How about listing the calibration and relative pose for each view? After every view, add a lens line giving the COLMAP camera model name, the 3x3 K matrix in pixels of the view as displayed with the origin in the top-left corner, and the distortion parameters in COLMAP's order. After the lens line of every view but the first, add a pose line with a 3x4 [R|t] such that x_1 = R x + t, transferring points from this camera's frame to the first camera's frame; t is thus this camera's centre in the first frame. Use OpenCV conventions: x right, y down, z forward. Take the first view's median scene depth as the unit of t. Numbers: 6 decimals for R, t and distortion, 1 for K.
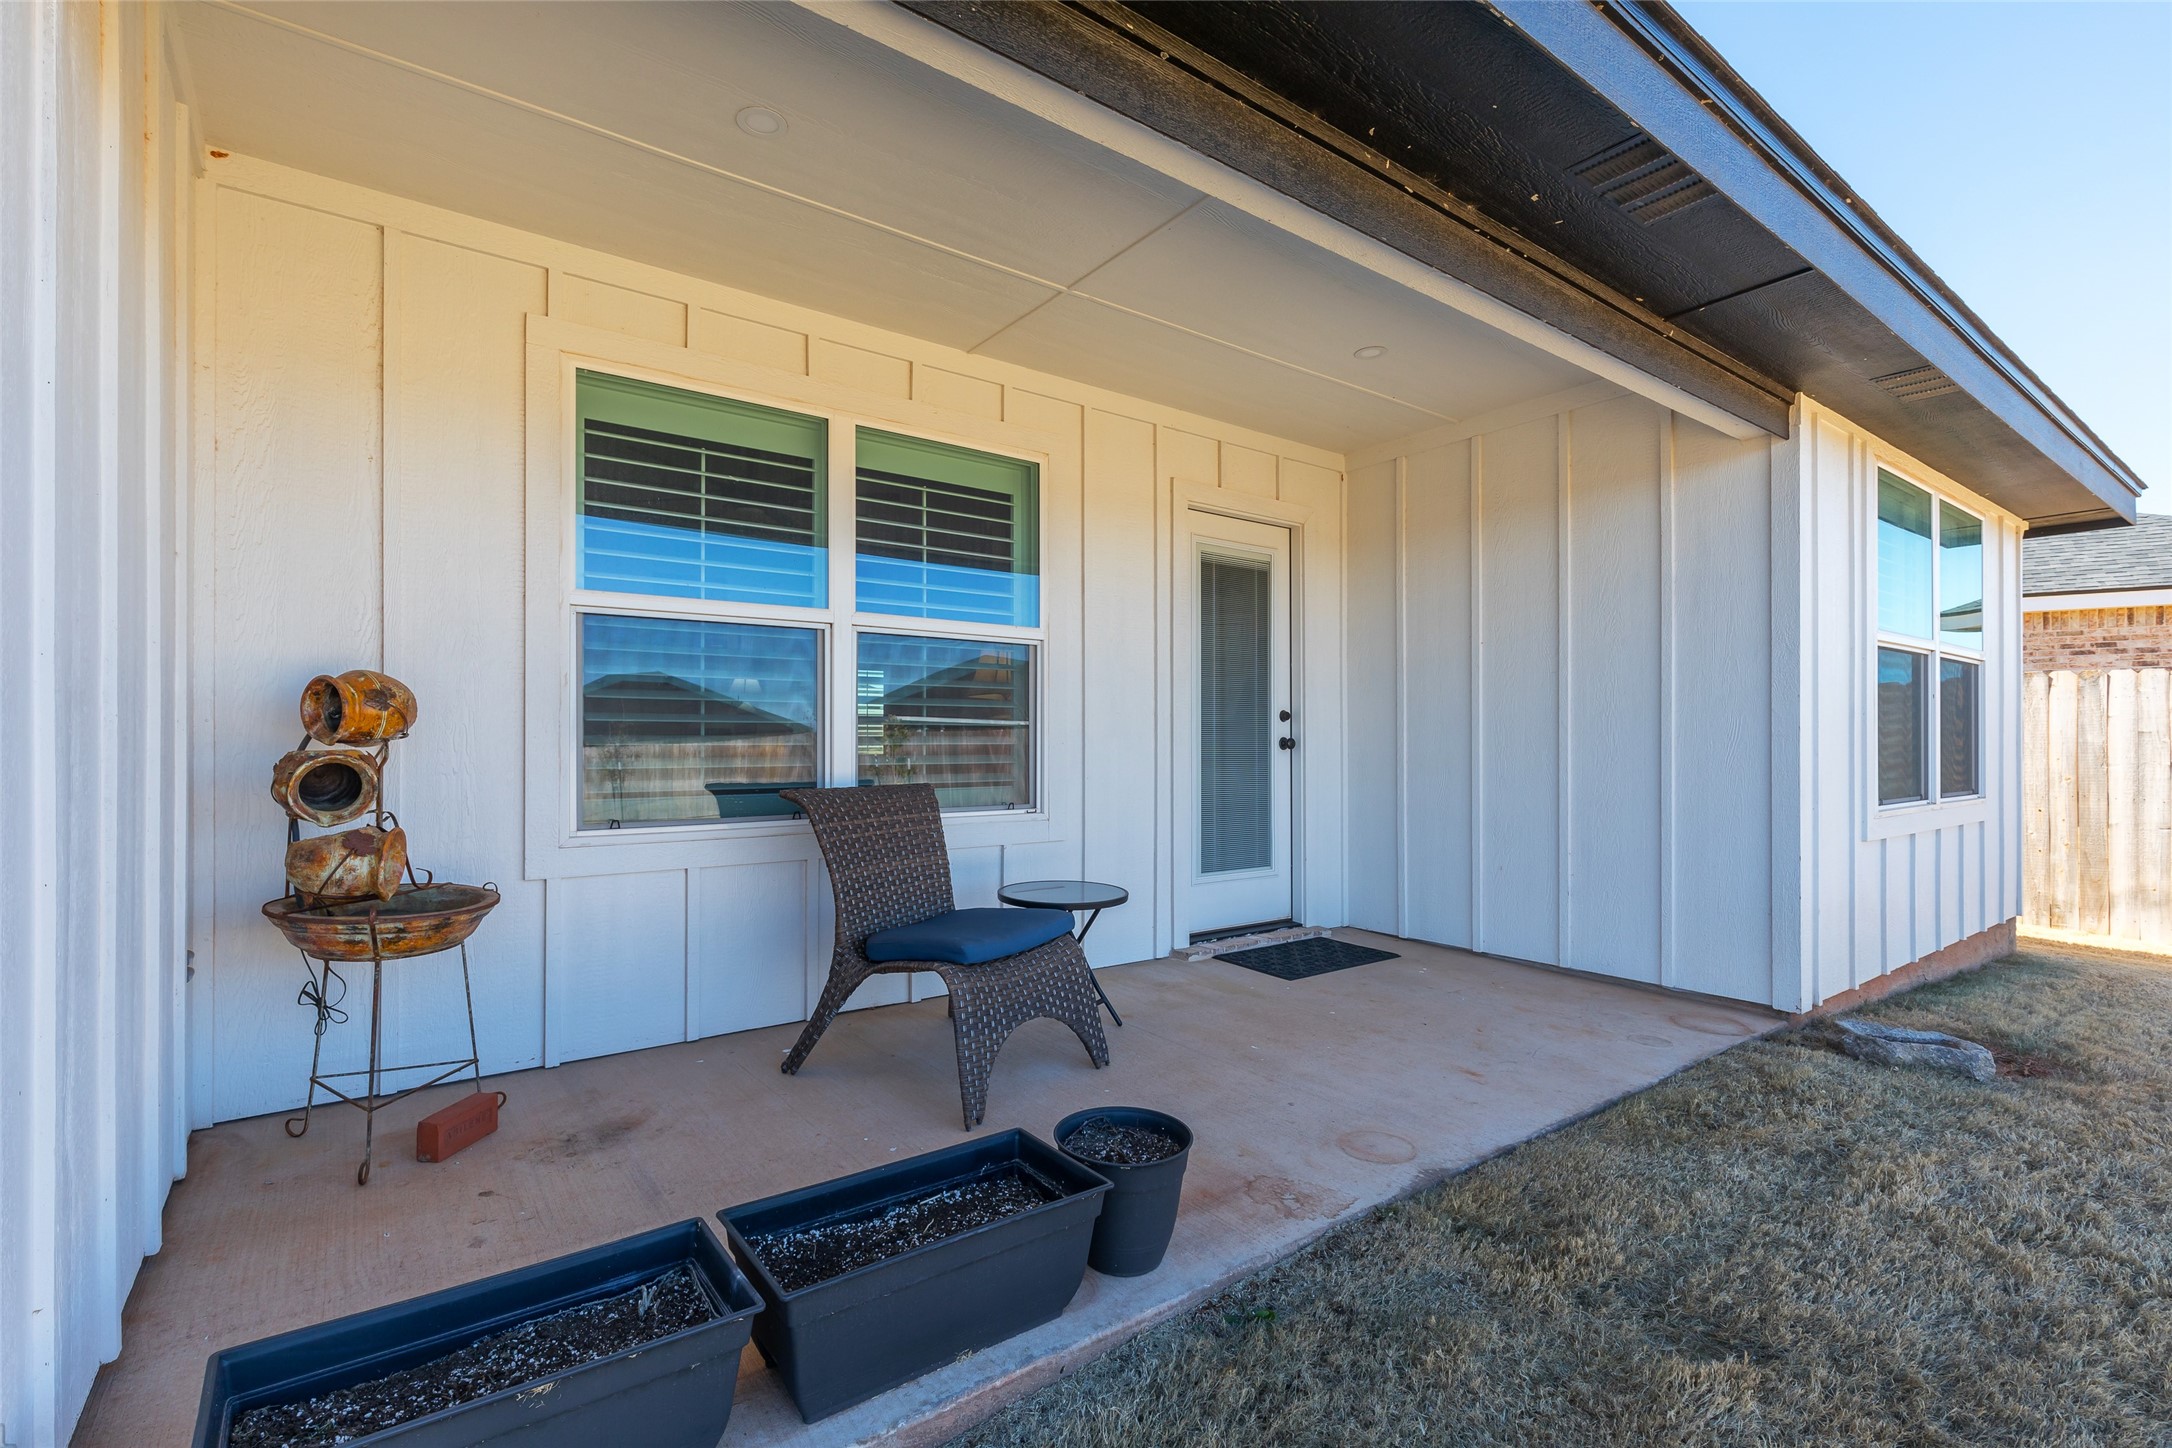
lens RADIAL K [[991.1, 0, 1079.2], [0, 991.1, 735.0], [0, 0, 1]] dist [0.011821, -0.002210]
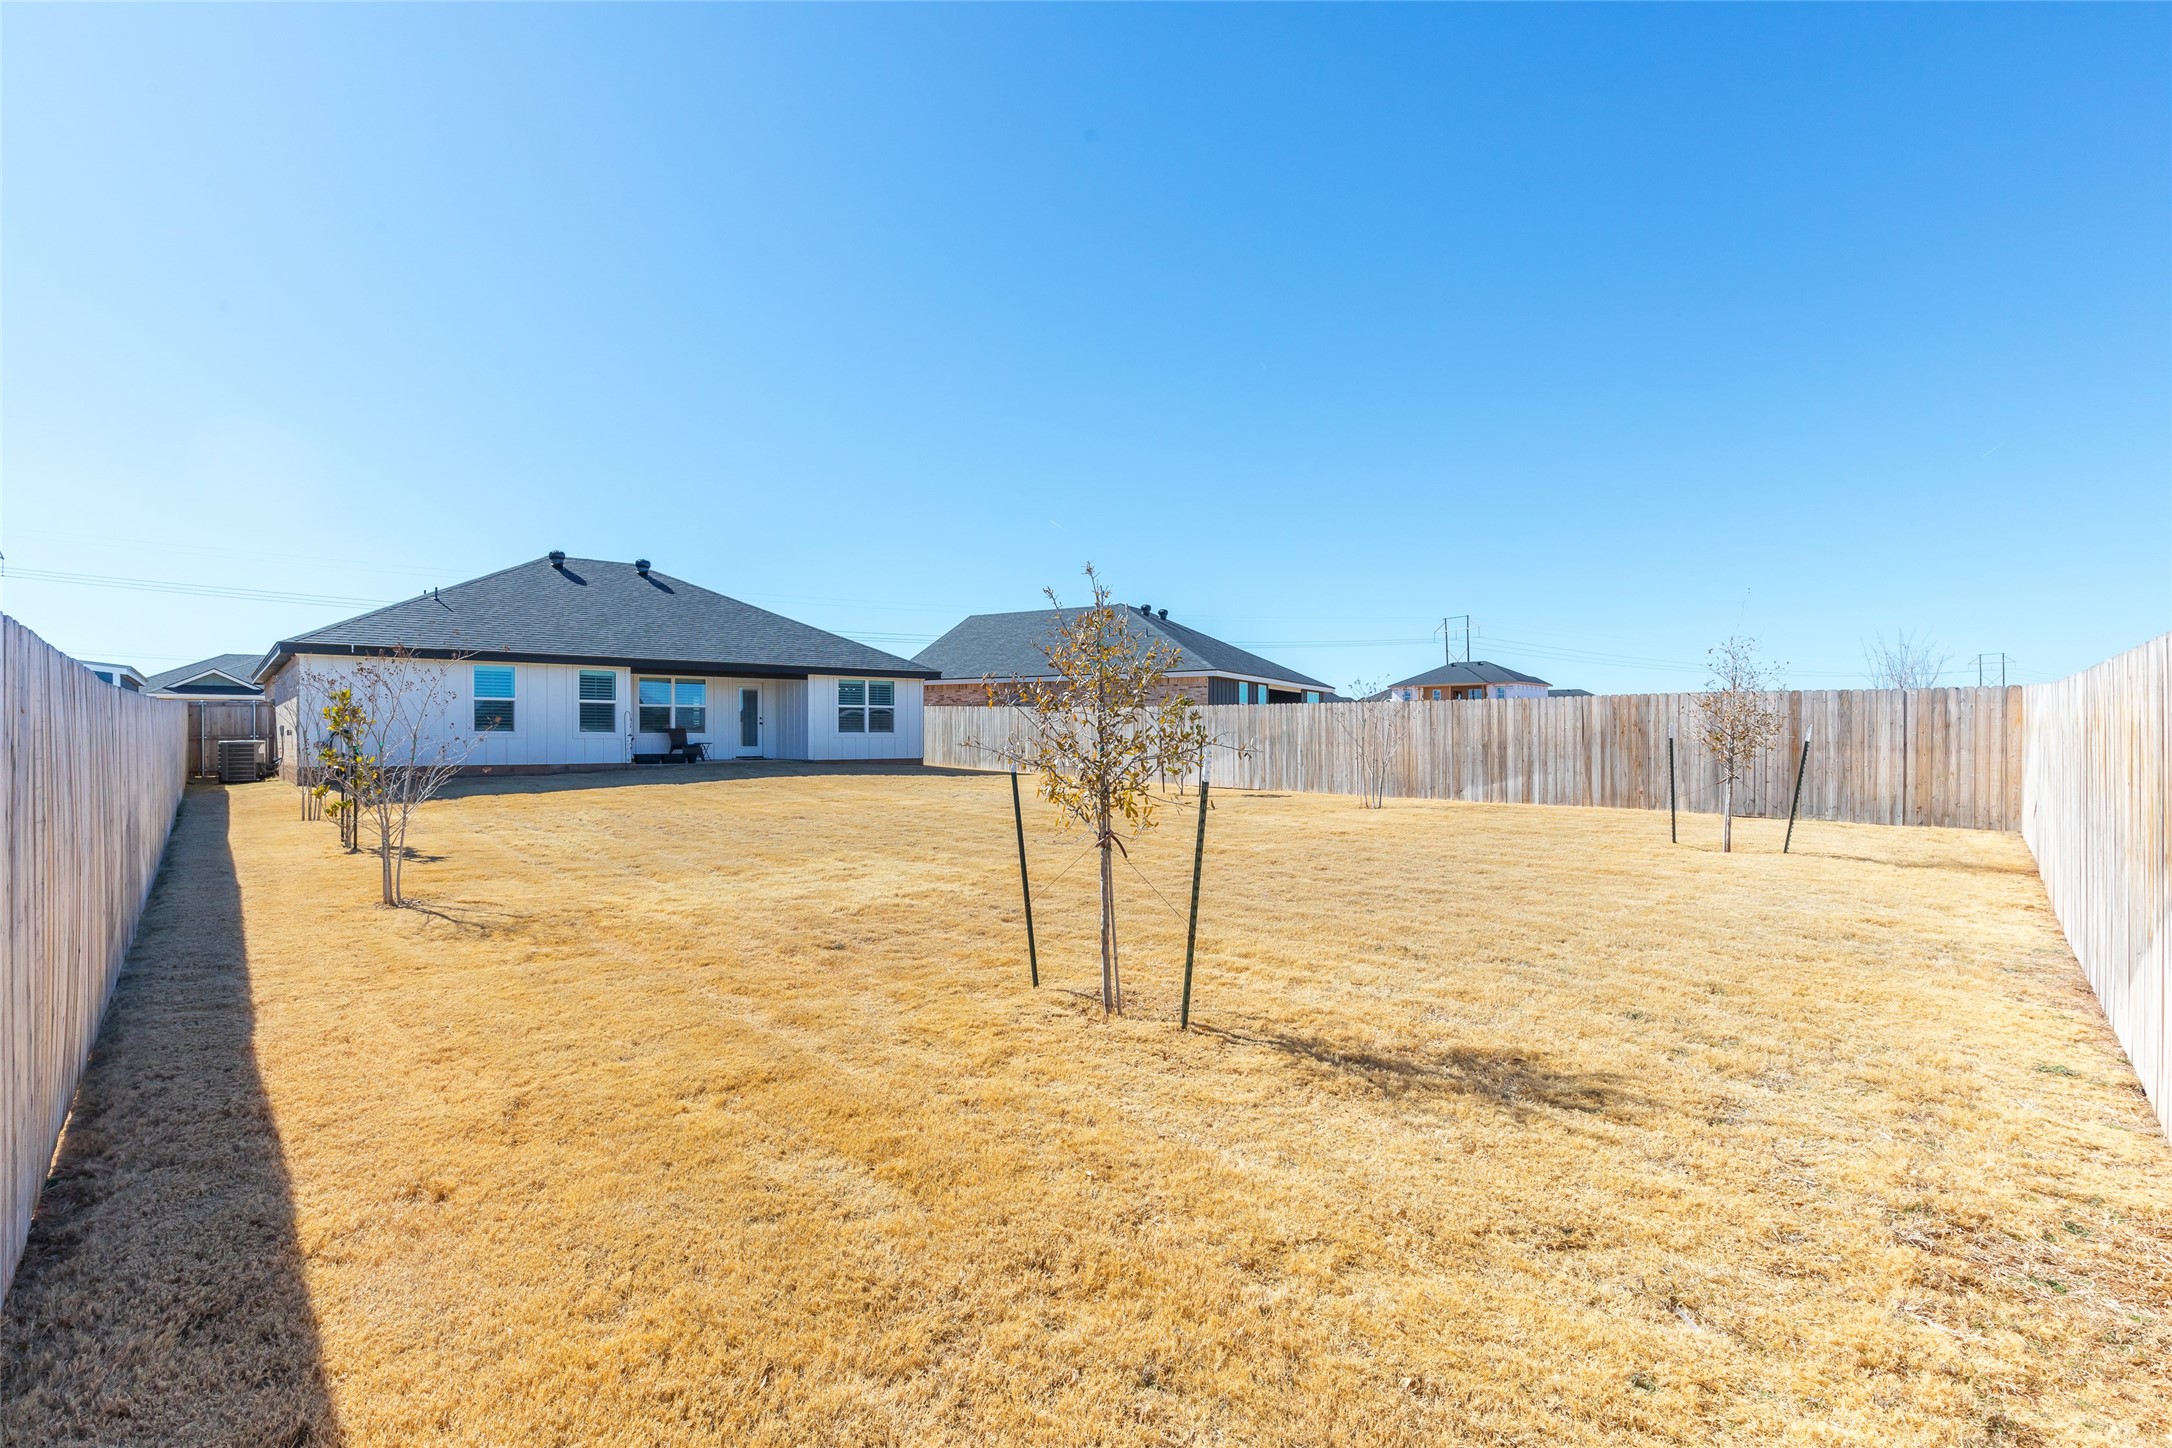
lens RADIAL K [[1050.0, 0, 1070.4], [0, 1050.0, 729.9], [0, 0, 1]] dist [-0.003259, -0.000150]
pose [[0.993967, -0.001446, 0.109674, 1.911129], [0.001009, 0.999991, 0.004043, 0.035289], [-0.109679, -0.003908, 0.993959, -7.332514]]
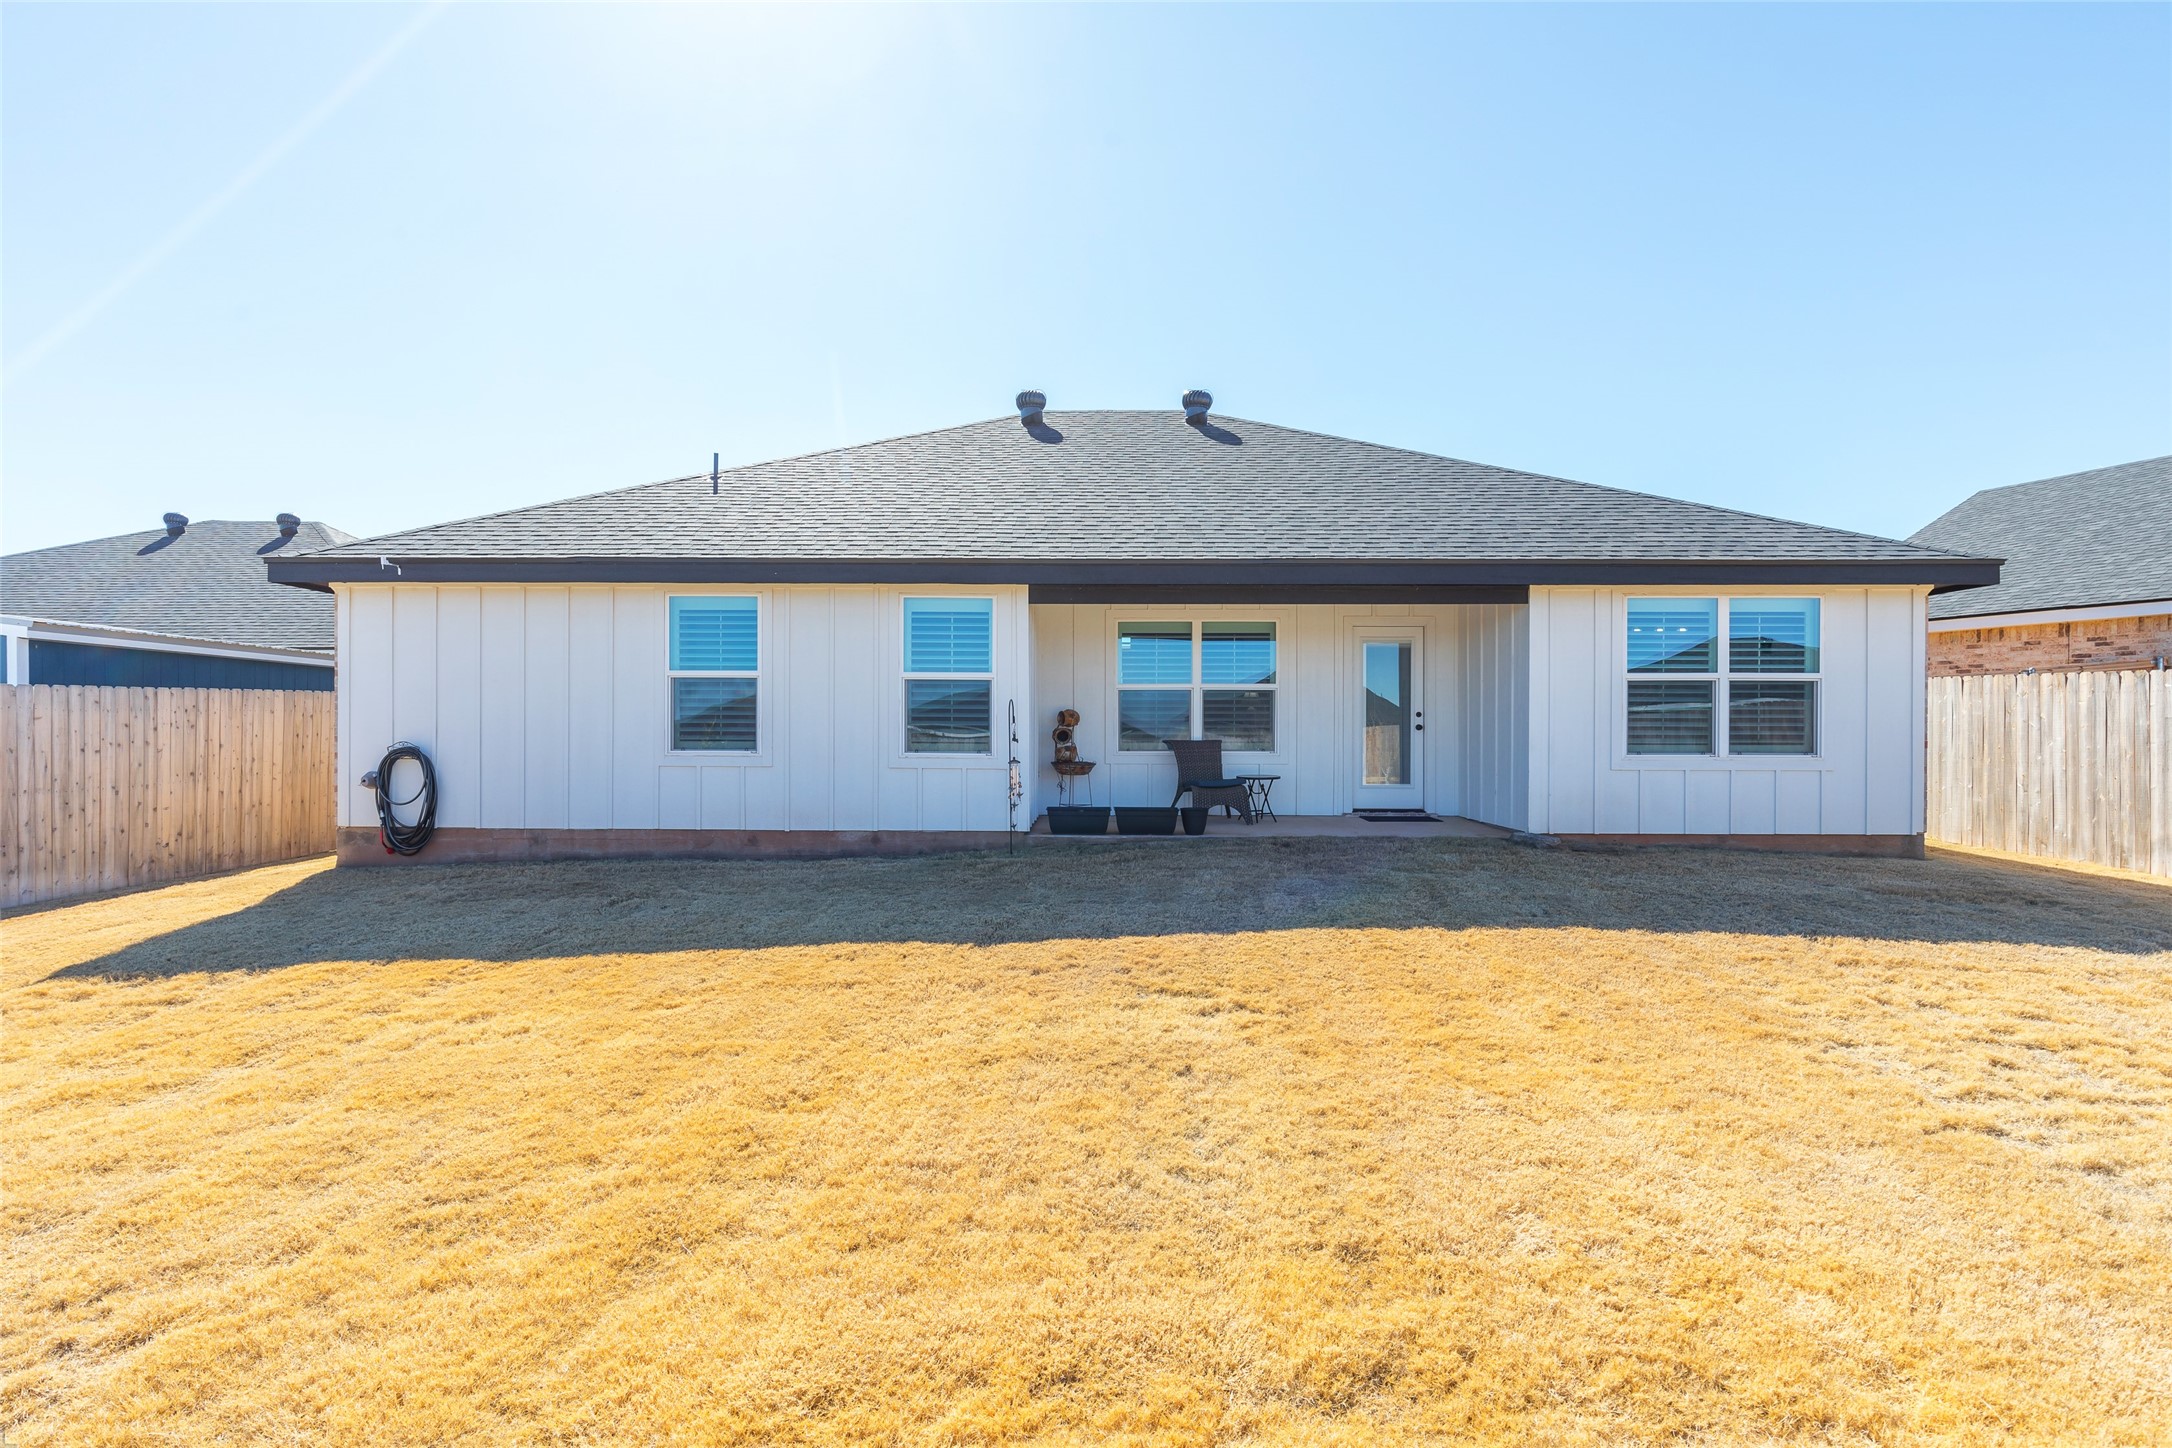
lens RADIAL K [[1073.5, 0, 1078.6], [0, 1073.5, 731.3], [0, 0, 1]] dist [0.006027, 0.000672]
pose [[0.810772, 0.000230, -0.585362, 1.489182], [0.003908, 0.999976, 0.005806, 0.001572], [0.585349, -0.006995, 0.810752, -2.006755]]
